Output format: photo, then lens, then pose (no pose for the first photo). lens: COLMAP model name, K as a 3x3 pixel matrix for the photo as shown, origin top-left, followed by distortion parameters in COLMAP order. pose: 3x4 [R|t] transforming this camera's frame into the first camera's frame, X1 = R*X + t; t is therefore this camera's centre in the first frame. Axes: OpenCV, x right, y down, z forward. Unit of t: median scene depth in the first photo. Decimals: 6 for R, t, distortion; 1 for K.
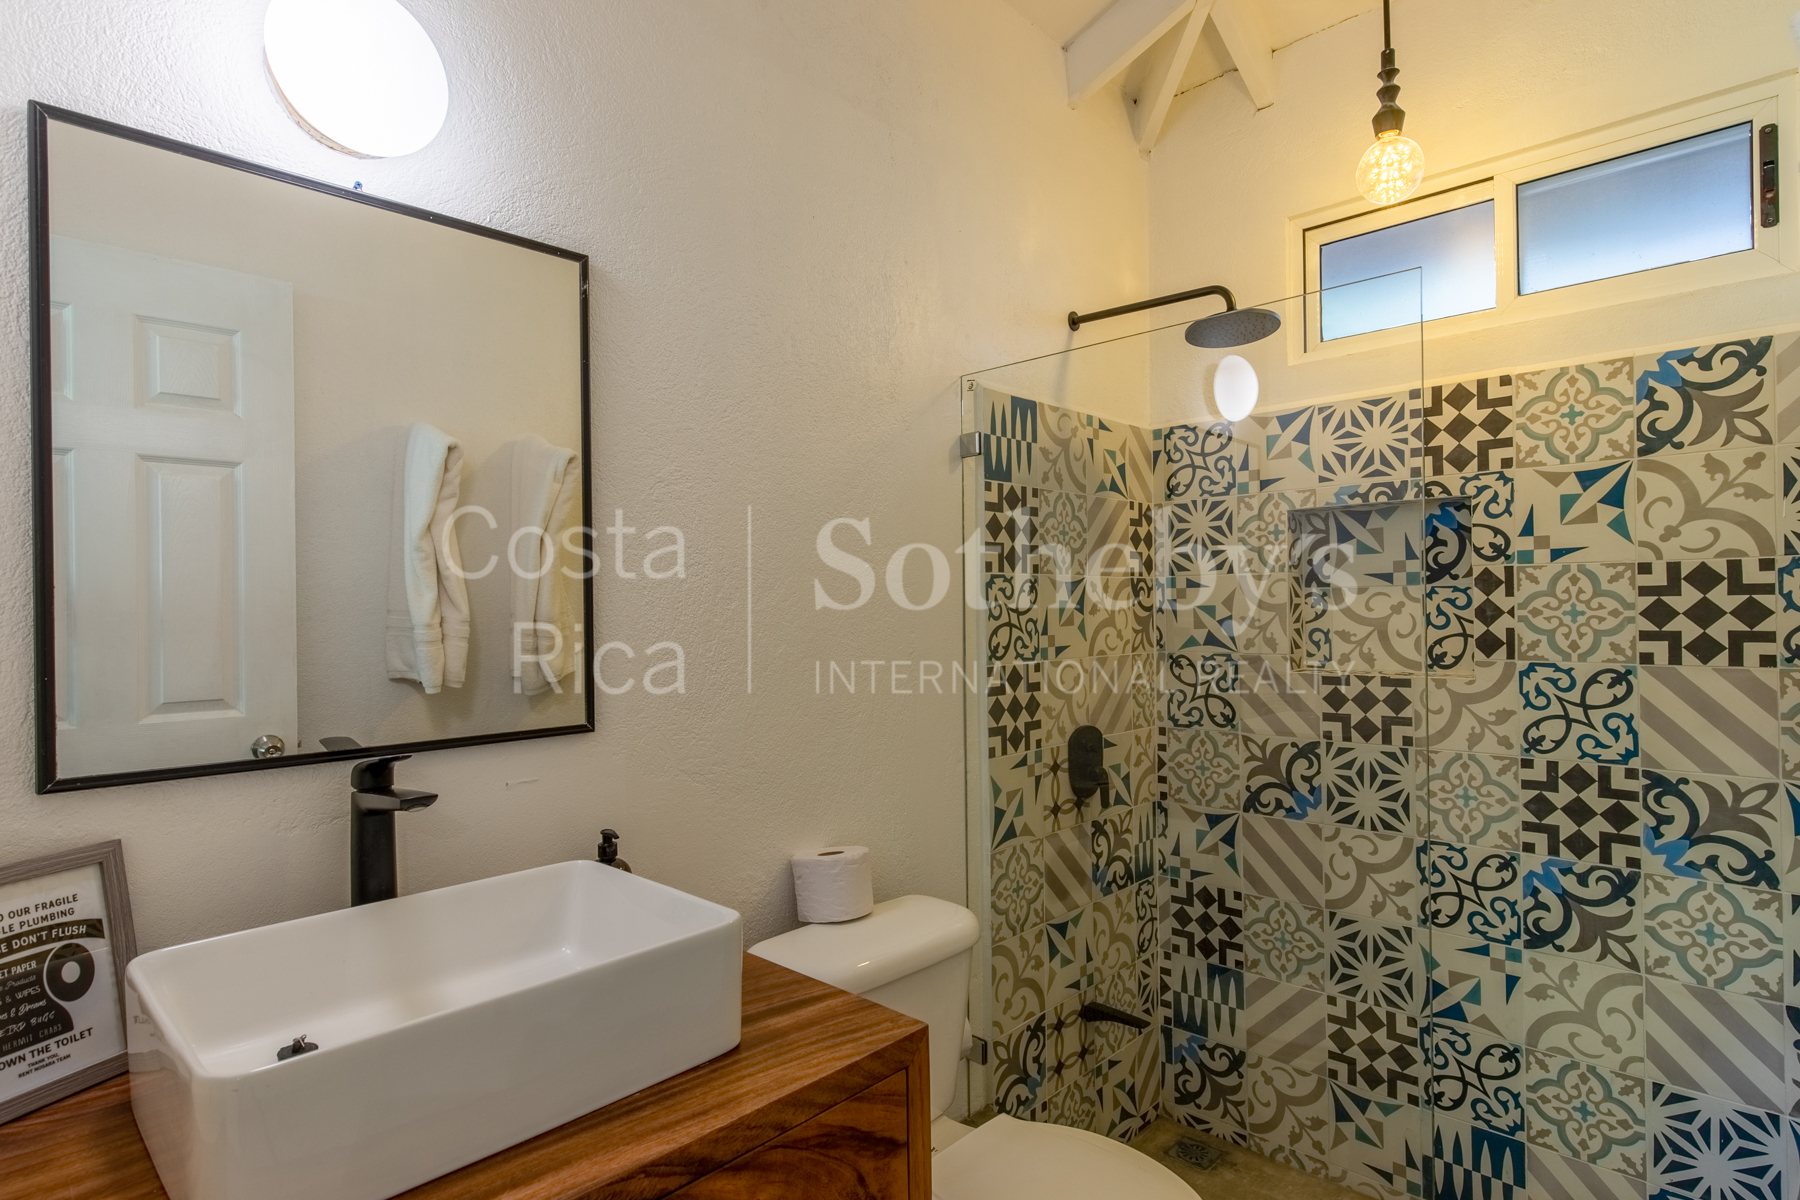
lens RADIAL K [[952.9, 0, 900.0], [0, 952.9, 600.0], [0, 0, 1]] dist [0.006475, 0.000311]
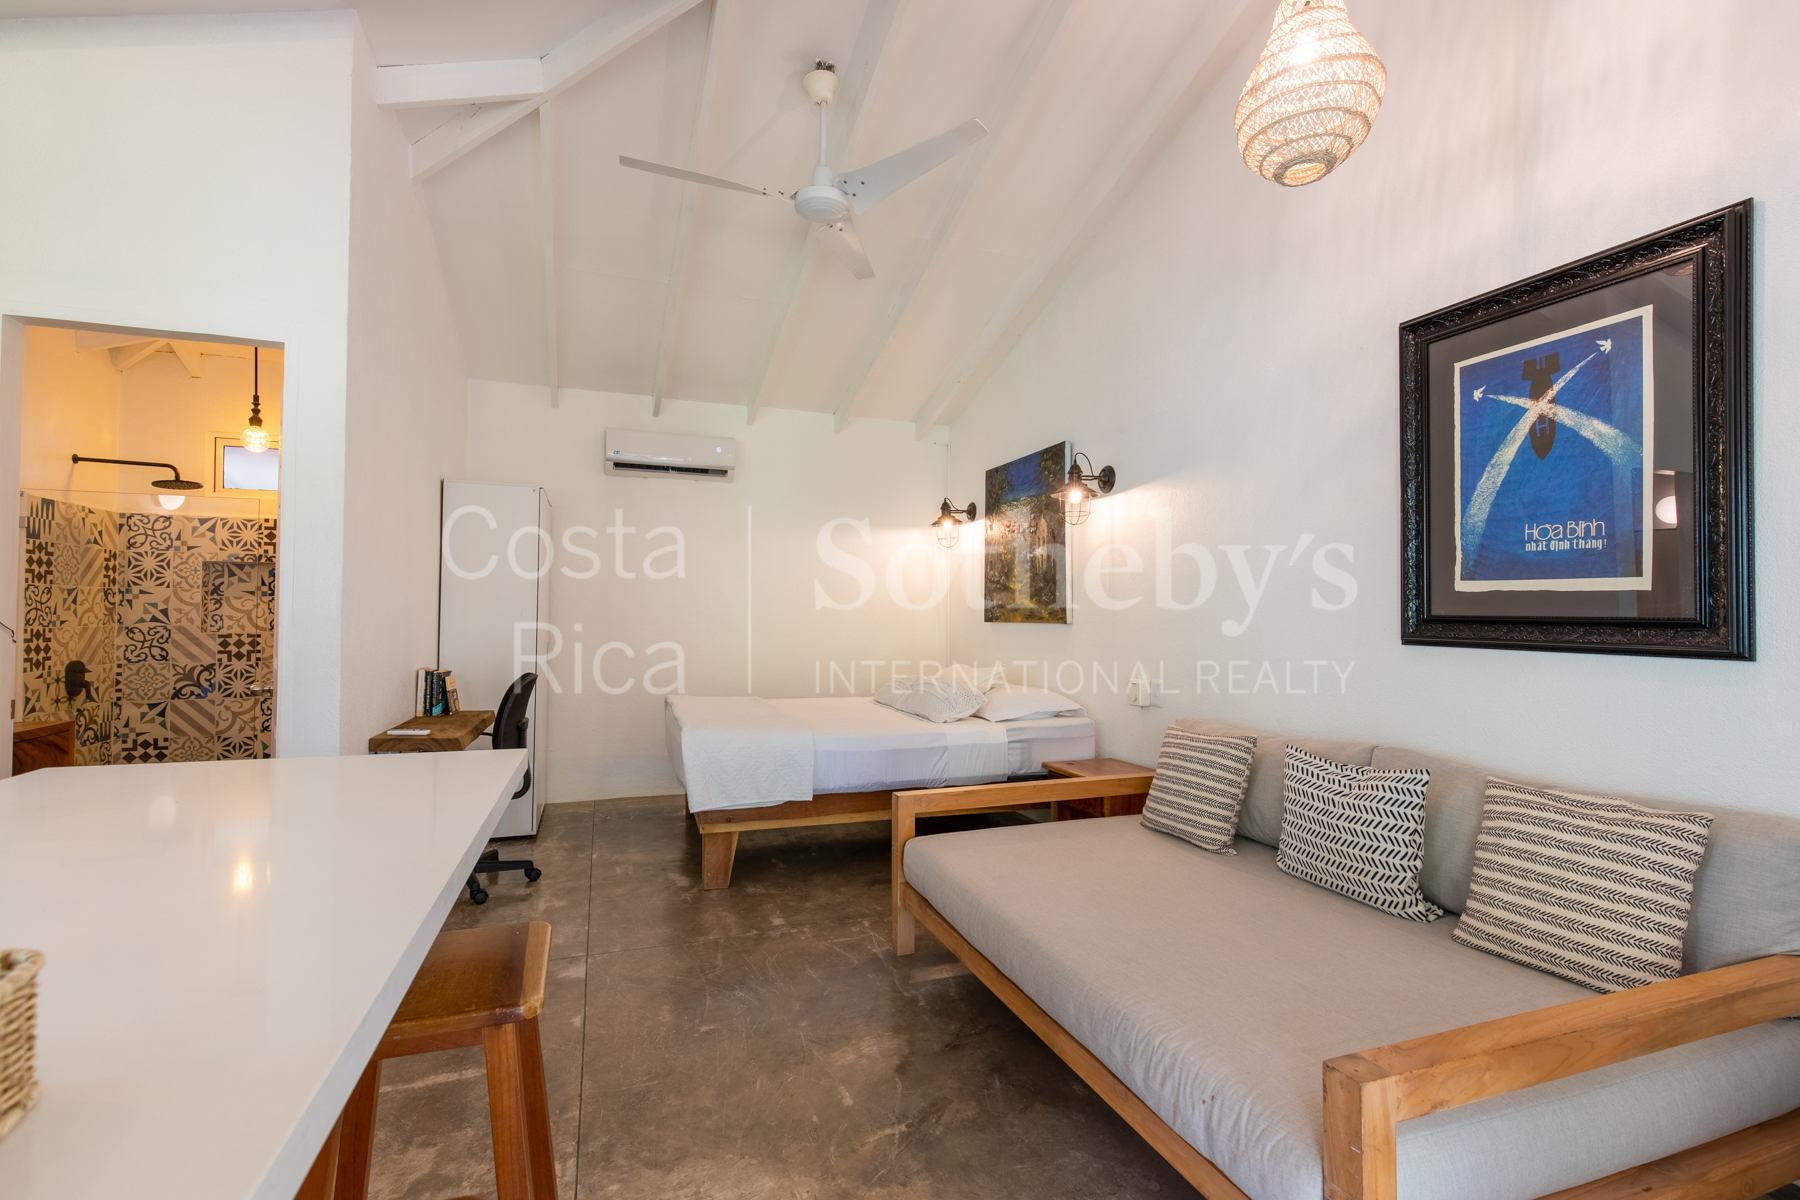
lens RADIAL K [[800.9, 0, 895.2], [0, 800.9, 601.4], [0, 0, 1]] dist [0.004101, 0.000220]
pose [[0.439454, 0.029471, 0.897781, -0.581318], [-0.018686, 0.999545, -0.023666, 0.015056], [-0.898071, -0.006375, 0.439805, -1.318424]]
